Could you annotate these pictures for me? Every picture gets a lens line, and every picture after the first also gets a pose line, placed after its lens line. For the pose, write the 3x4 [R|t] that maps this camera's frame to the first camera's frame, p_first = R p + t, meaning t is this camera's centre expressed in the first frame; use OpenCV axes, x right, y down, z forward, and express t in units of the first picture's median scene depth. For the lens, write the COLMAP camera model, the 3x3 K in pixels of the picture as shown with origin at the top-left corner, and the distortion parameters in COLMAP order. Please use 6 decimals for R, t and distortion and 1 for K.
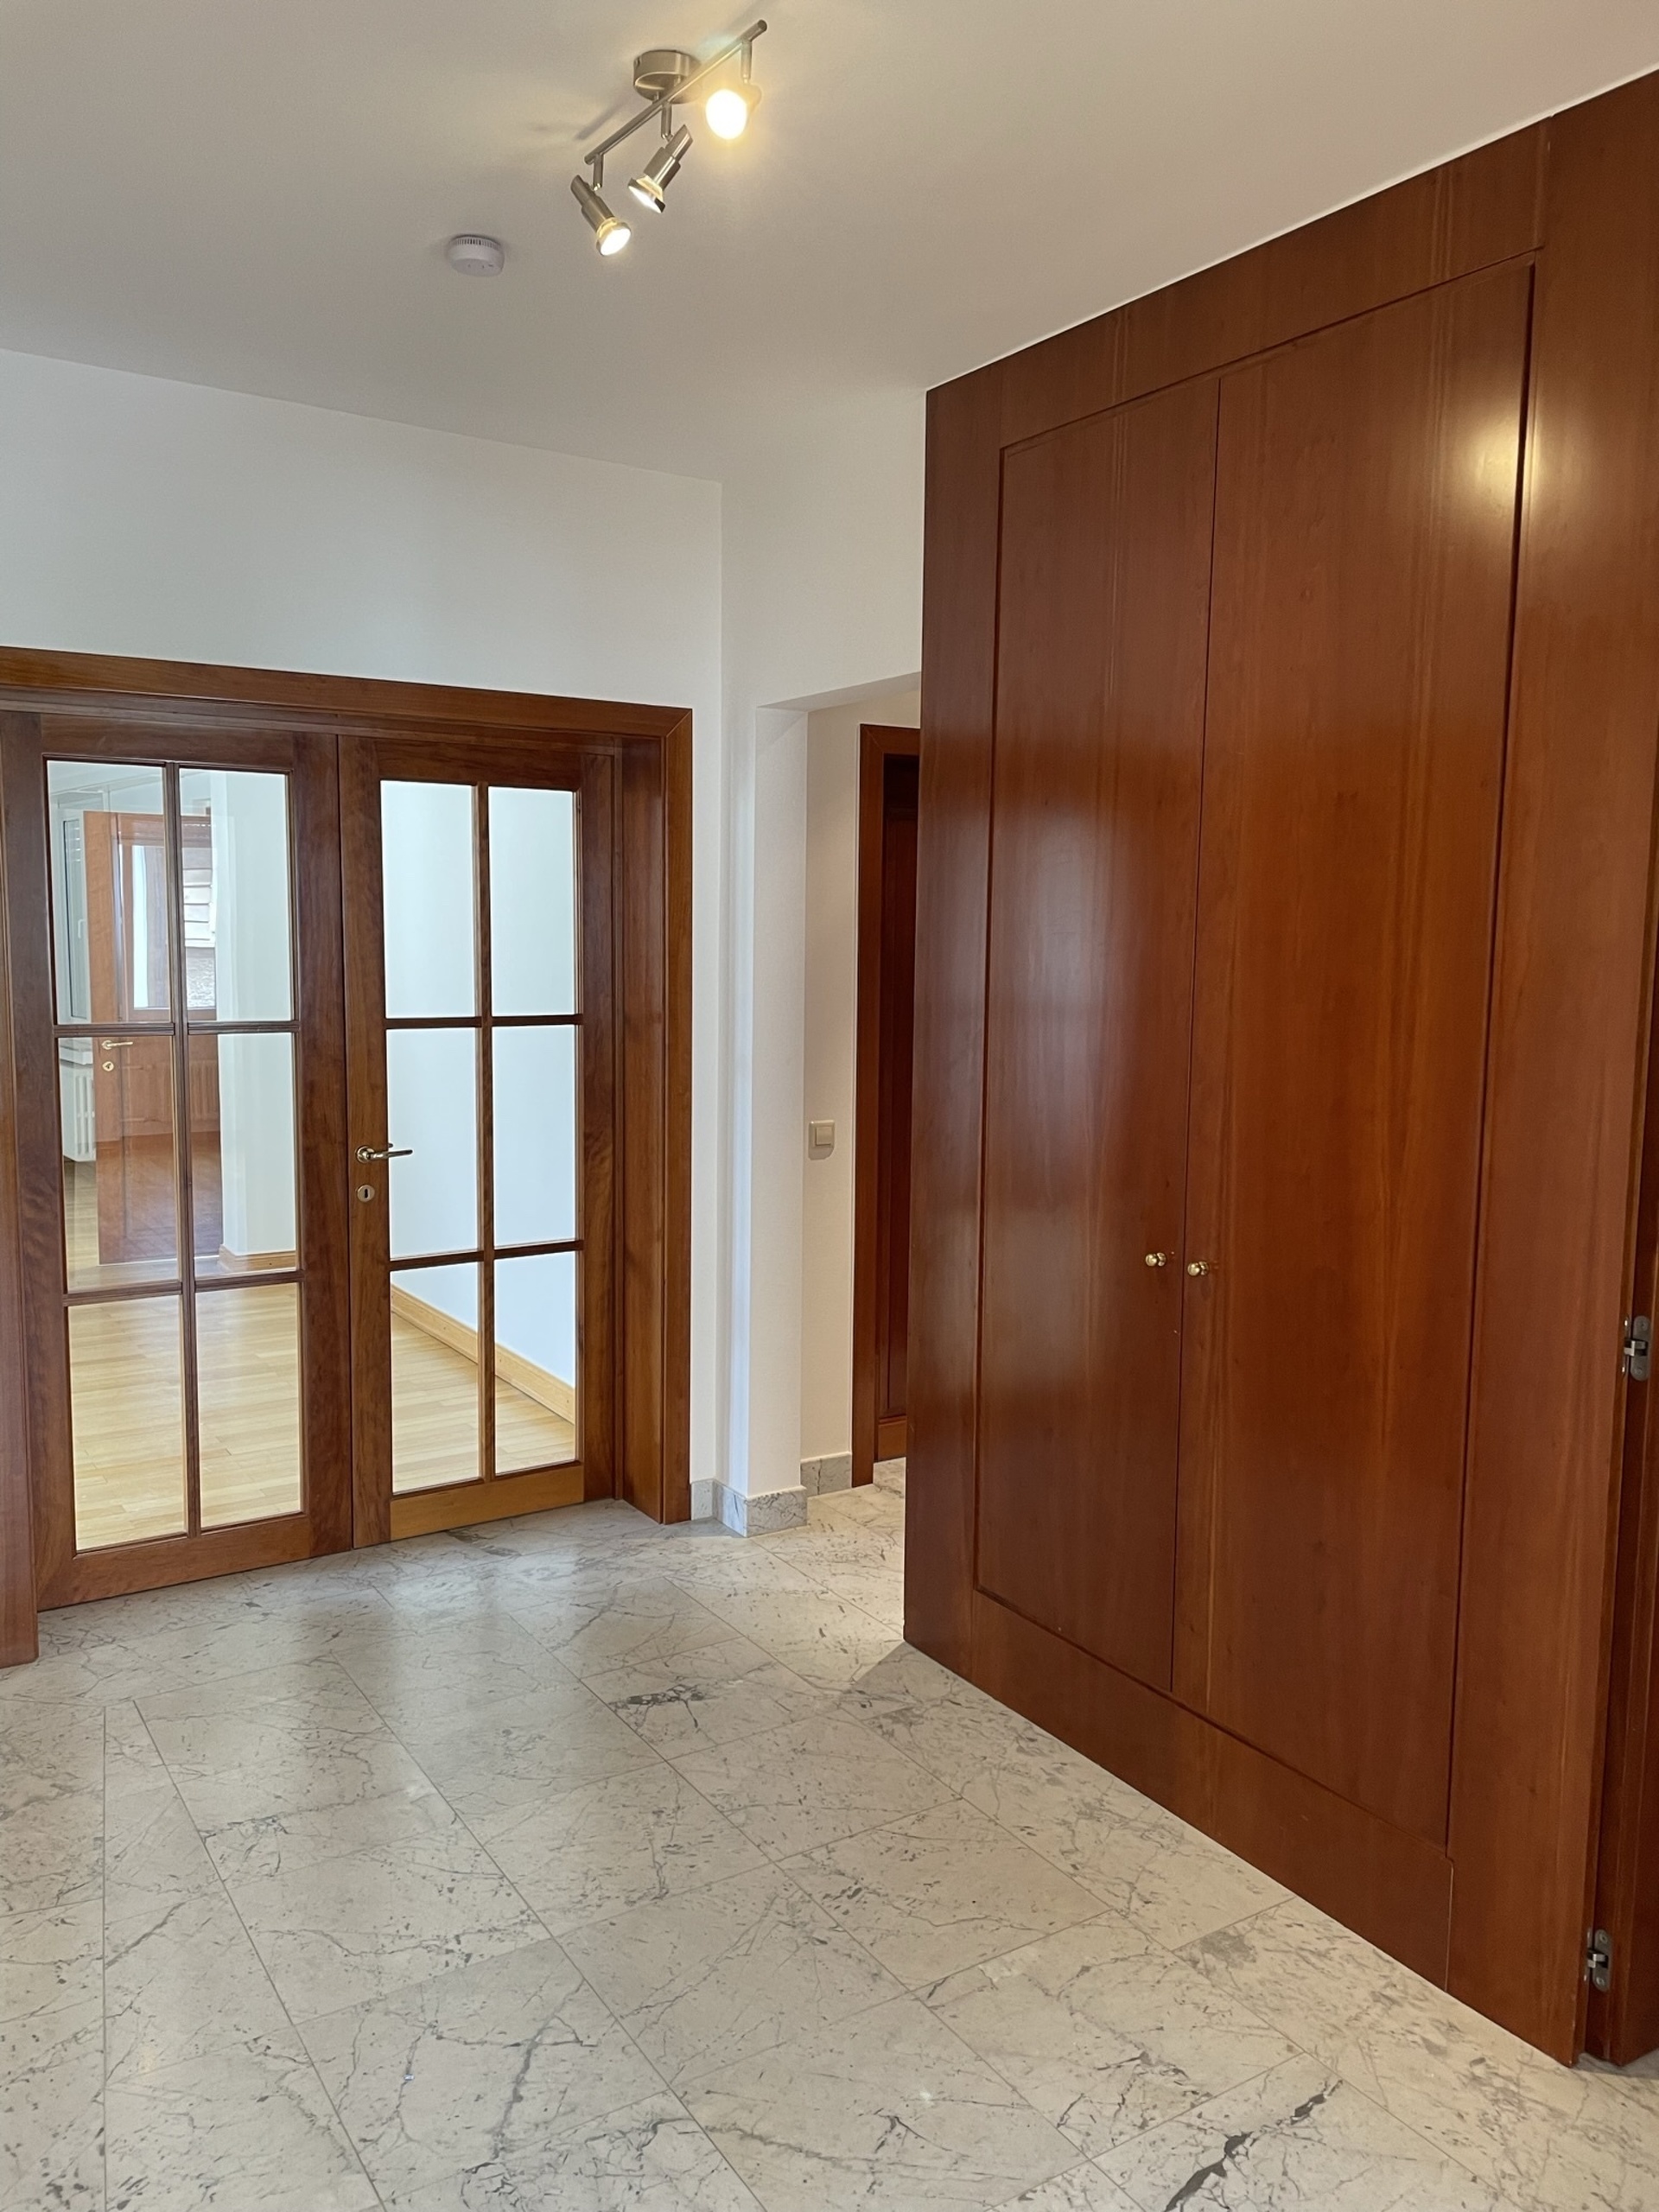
lens RADIAL K [[1664.1, 0, 829.8], [0, 1664.1, 1105.6], [0, 0, 1]] dist [0.082060, -0.106906]
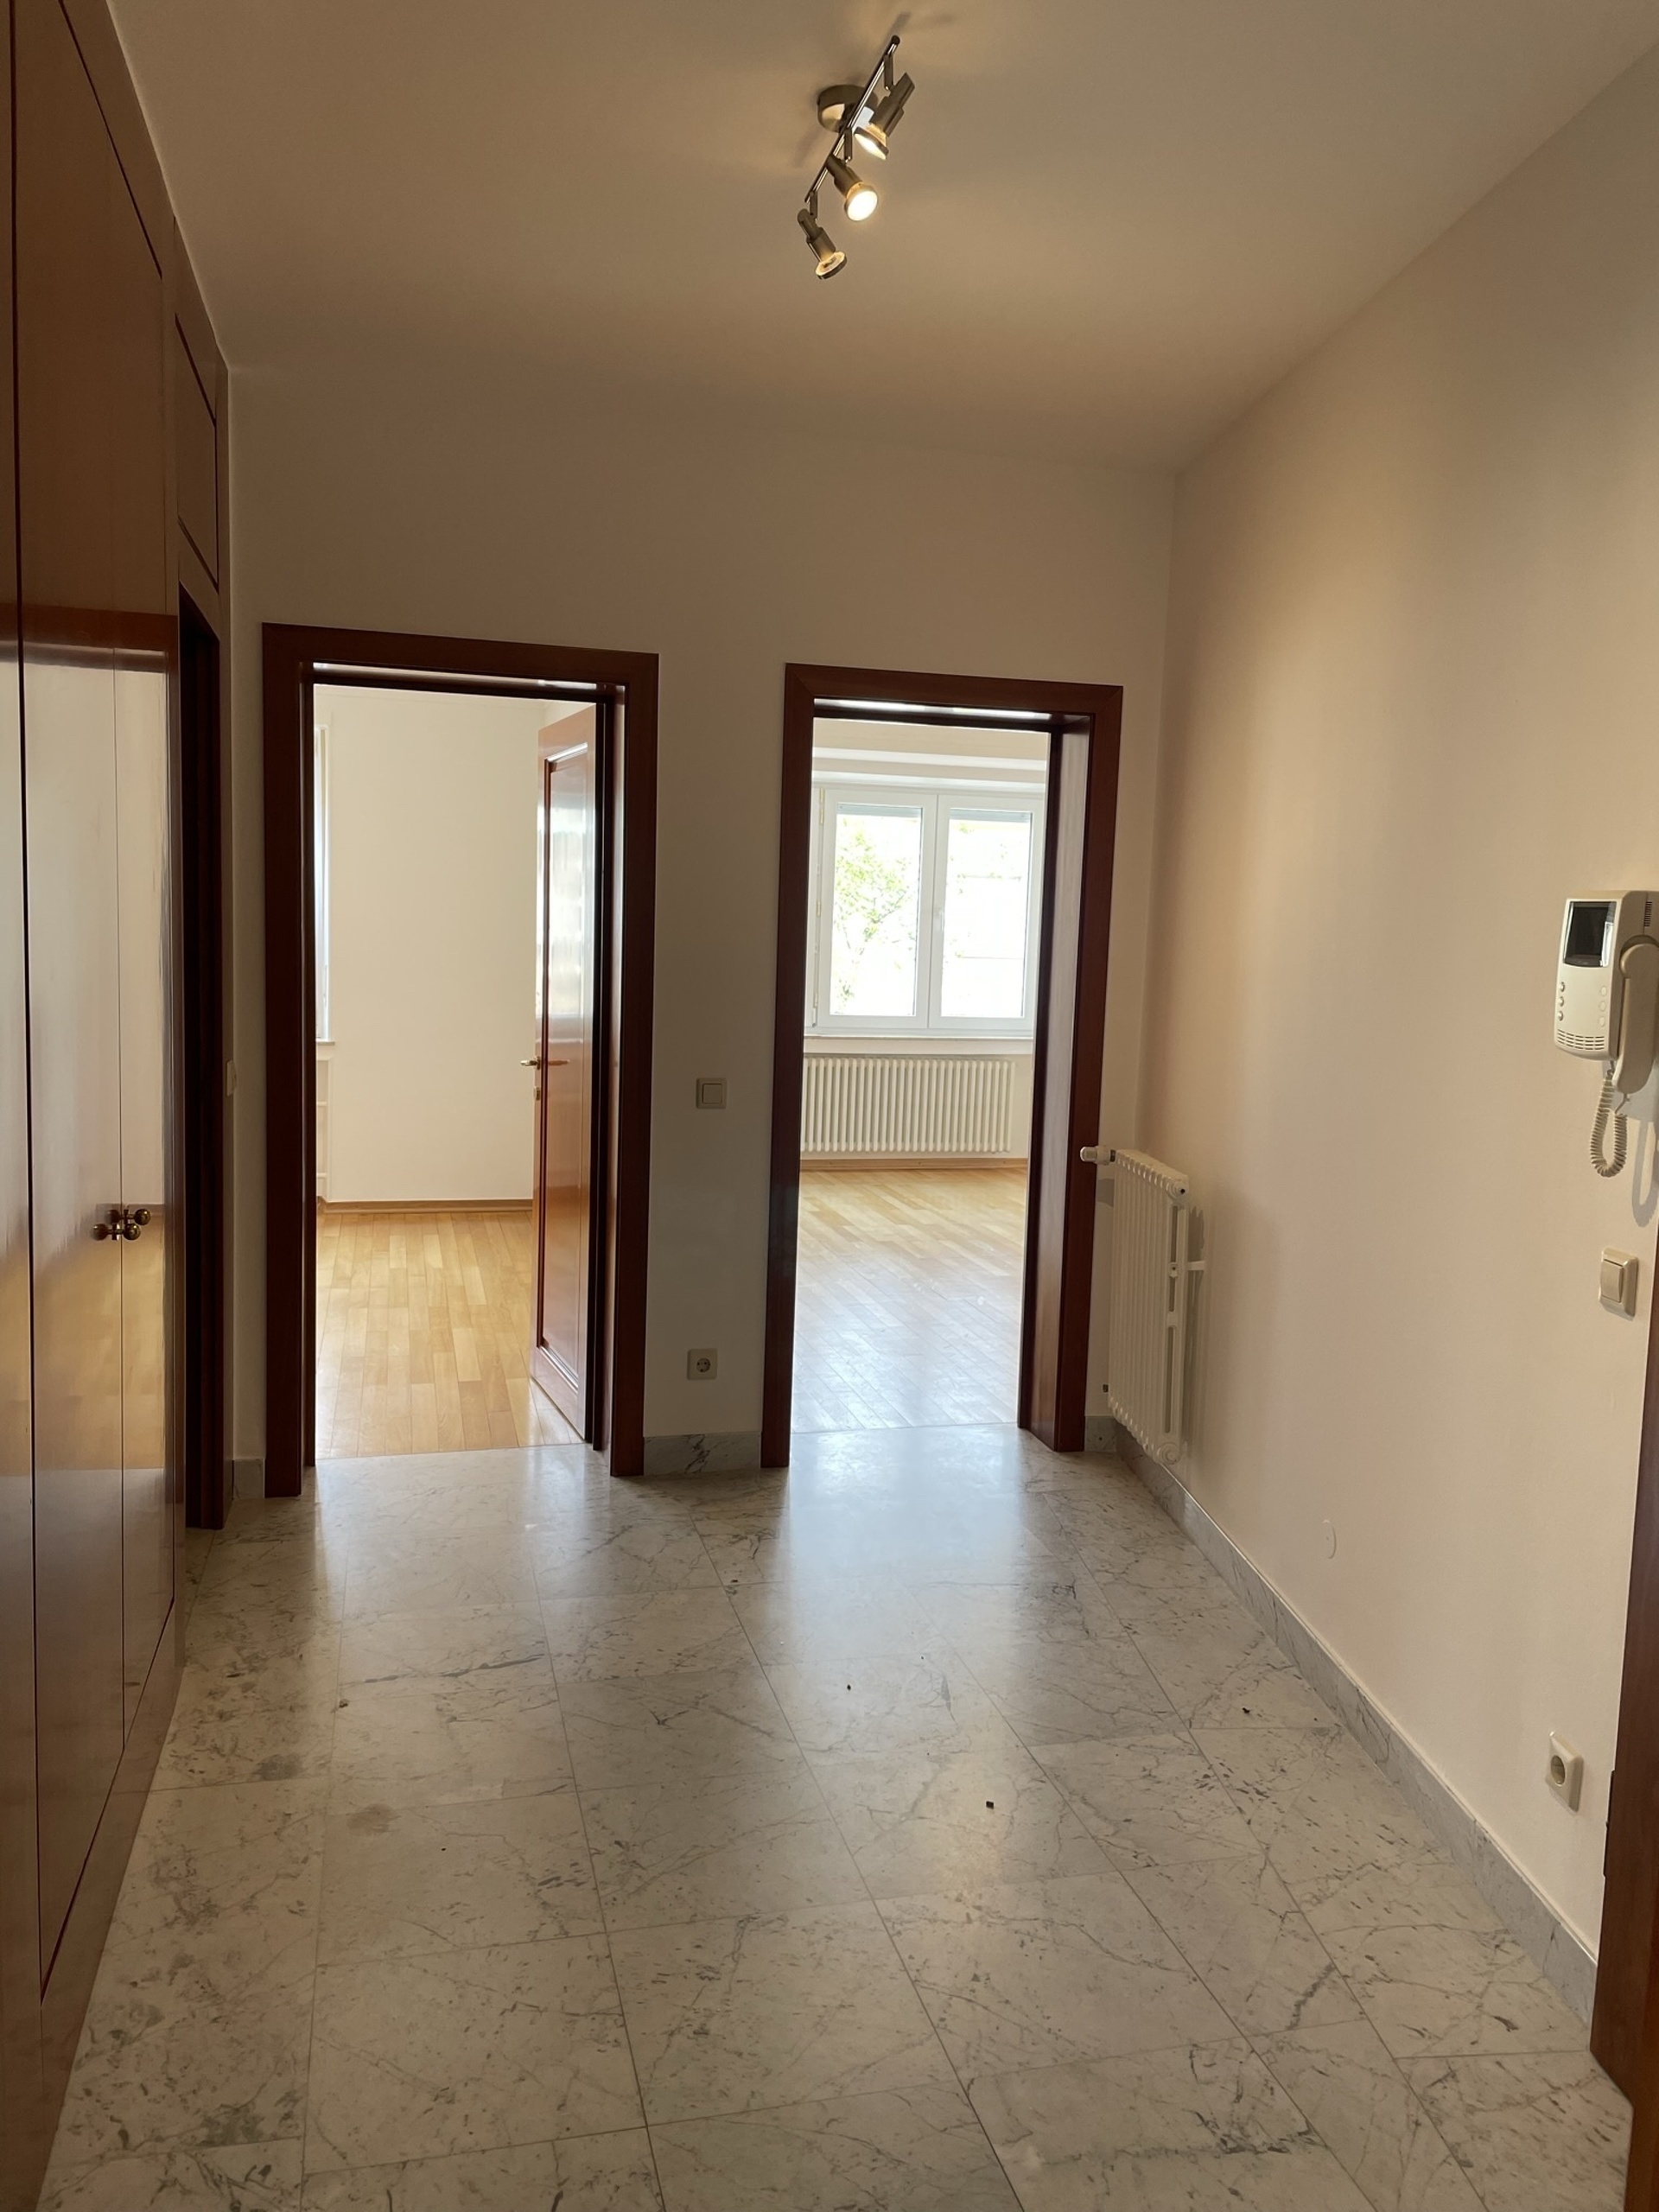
lens RADIAL K [[1664.1, 0, 827.7], [0, 1664.1, 1101.9], [0, 0, 1]] dist [0.082060, -0.106906]
pose [[-0.949608, -0.075951, 0.304099, -0.379418], [-0.010897, 0.977611, 0.210139, -0.146665], [-0.313251, 0.196236, -0.929175, 1.729437]]
